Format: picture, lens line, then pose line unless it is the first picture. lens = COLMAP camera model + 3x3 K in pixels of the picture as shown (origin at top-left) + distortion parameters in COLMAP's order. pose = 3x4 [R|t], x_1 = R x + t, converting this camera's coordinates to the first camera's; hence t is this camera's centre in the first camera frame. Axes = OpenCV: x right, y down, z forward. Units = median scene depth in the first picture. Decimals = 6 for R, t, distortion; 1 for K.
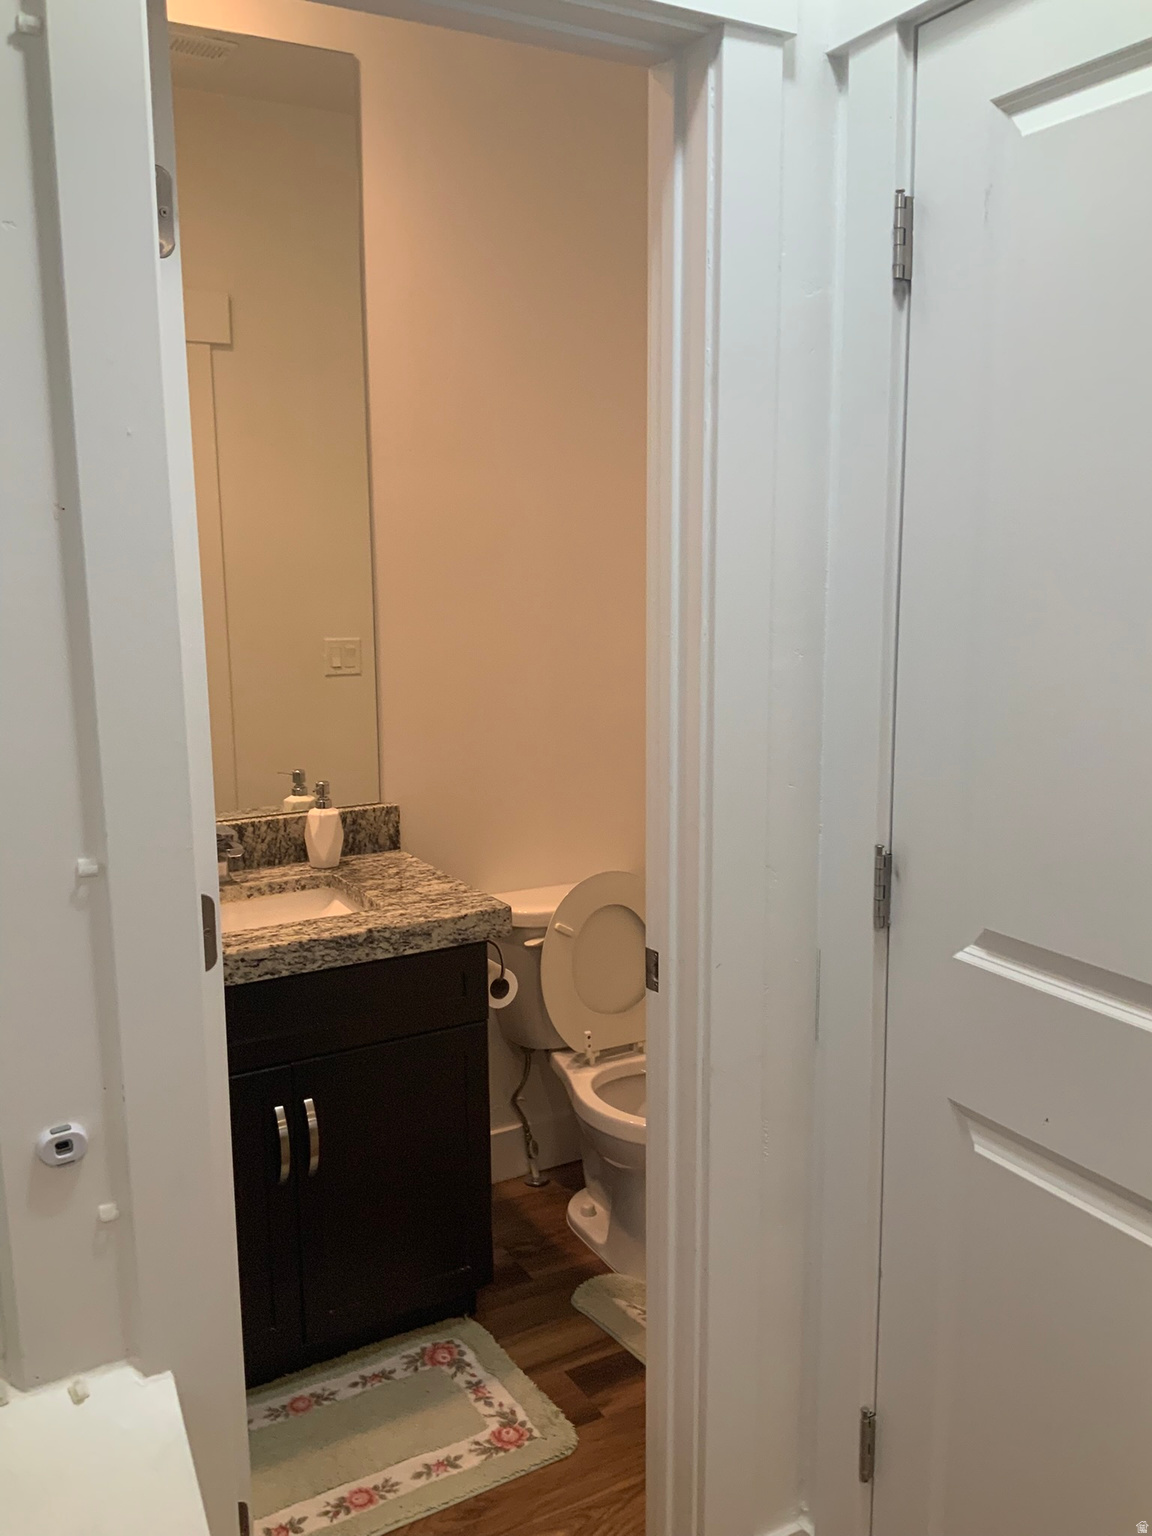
lens RADIAL K [[1268.0, 0, 574.3], [0, 1268.0, 747.8], [0, 0, 1]] dist [0.085300, -0.157548]
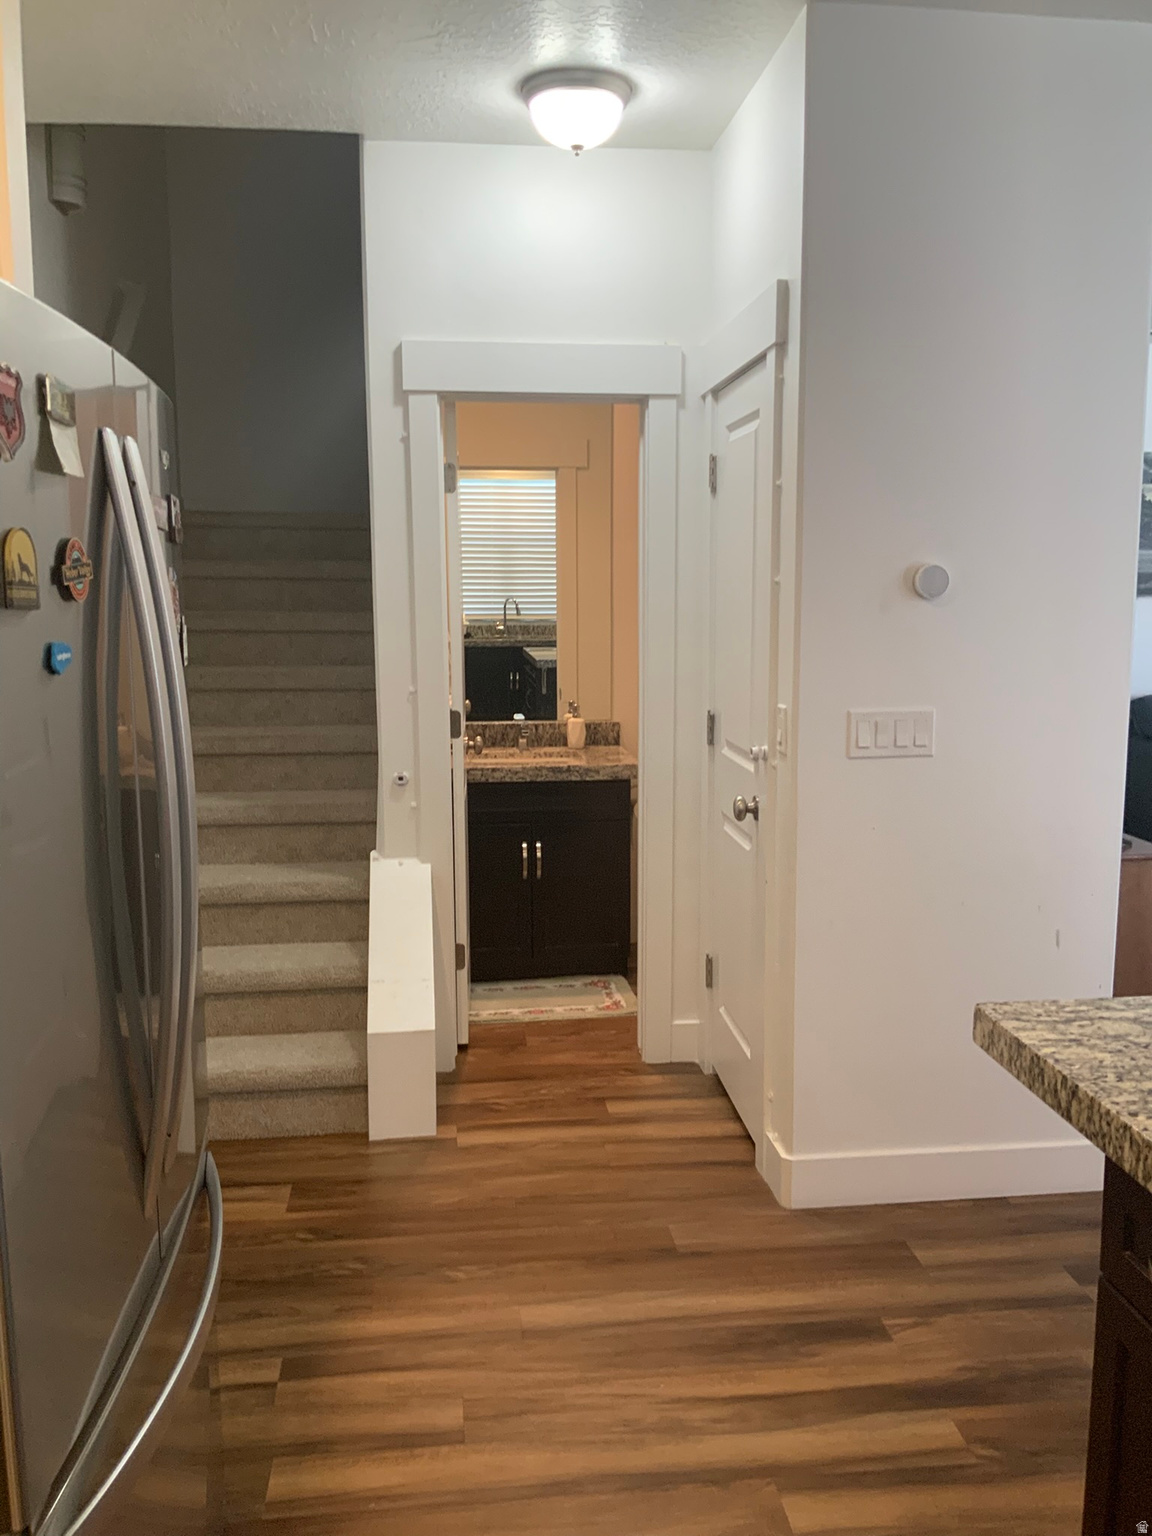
lens RADIAL K [[1300.7, 0, 576.0], [0, 1300.7, 768.0], [0, 0, 1]] dist [0.087713, -0.001475]
pose [[0.918631, 0.064013, -0.389898, 0.718079], [-0.067058, 0.997732, 0.005814, 0.137106], [0.389386, 0.020804, 0.920840, -1.028013]]
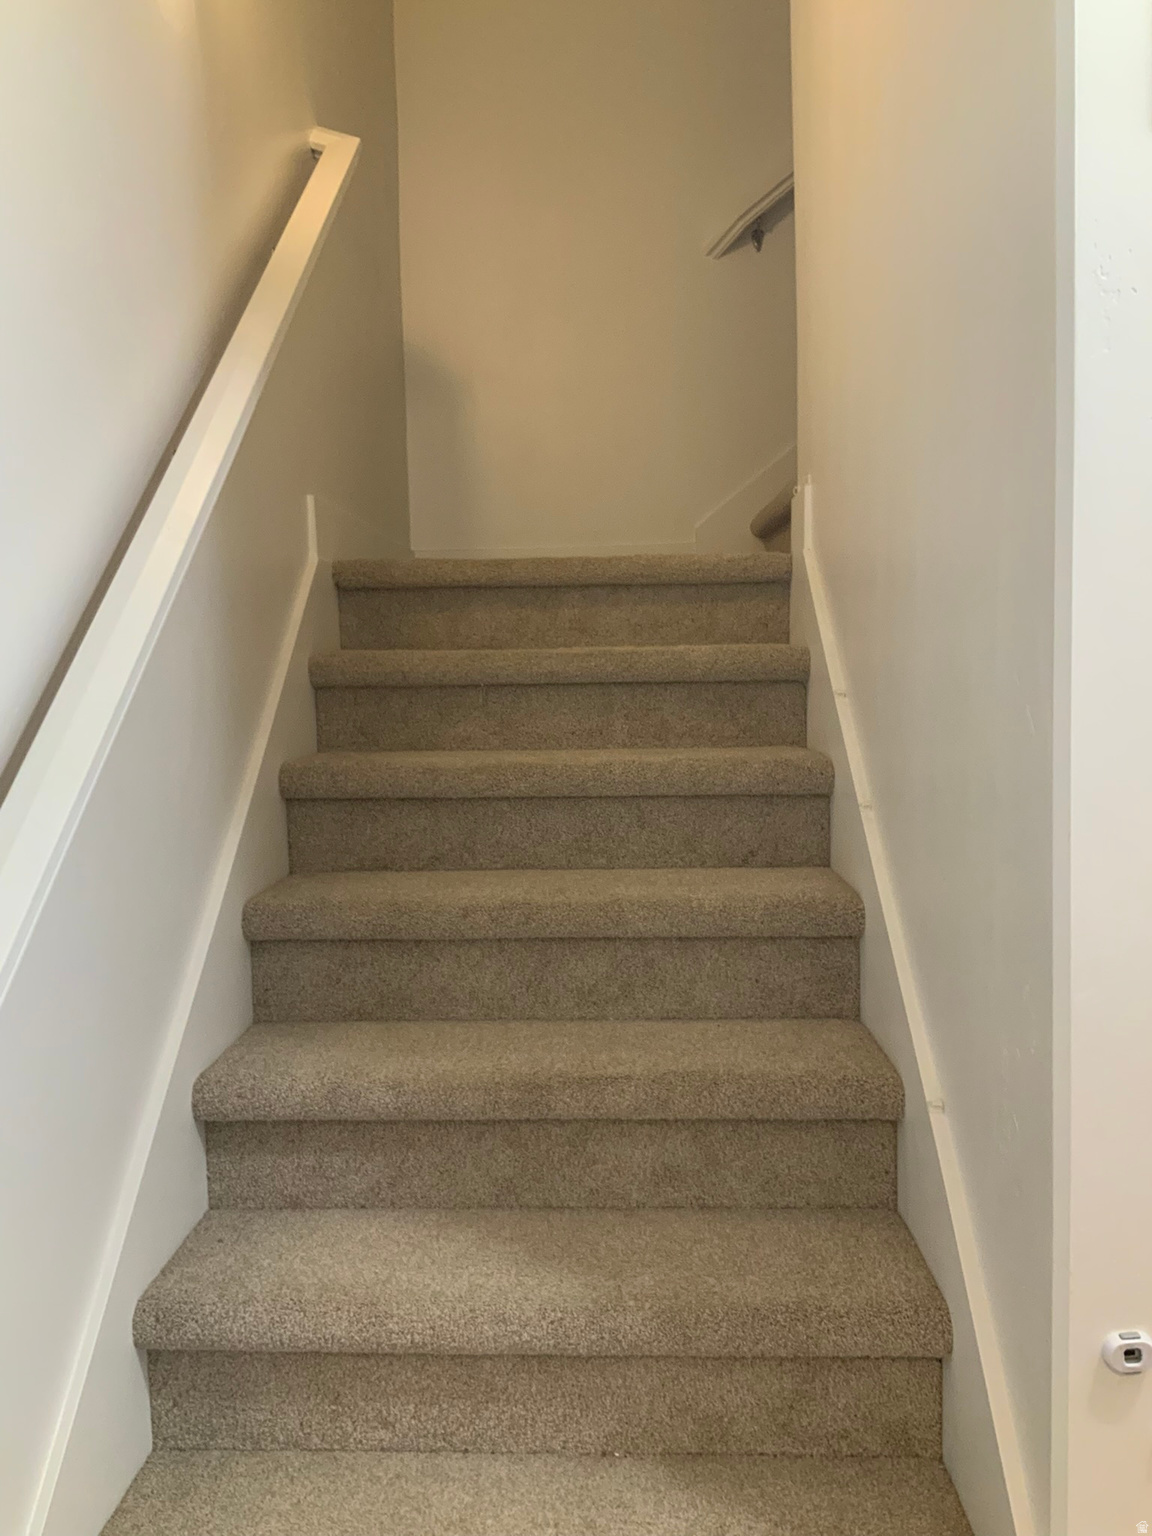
lens RADIAL K [[1268.0, 0, 574.3], [0, 1268.0, 747.8], [0, 0, 1]] dist [0.085300, -0.157548]
pose [[0.850236, 0.028219, -0.525645, -0.152514], [-0.070445, 0.995680, -0.060493, -0.030033], [0.521668, 0.088462, 0.848550, -0.036535]]
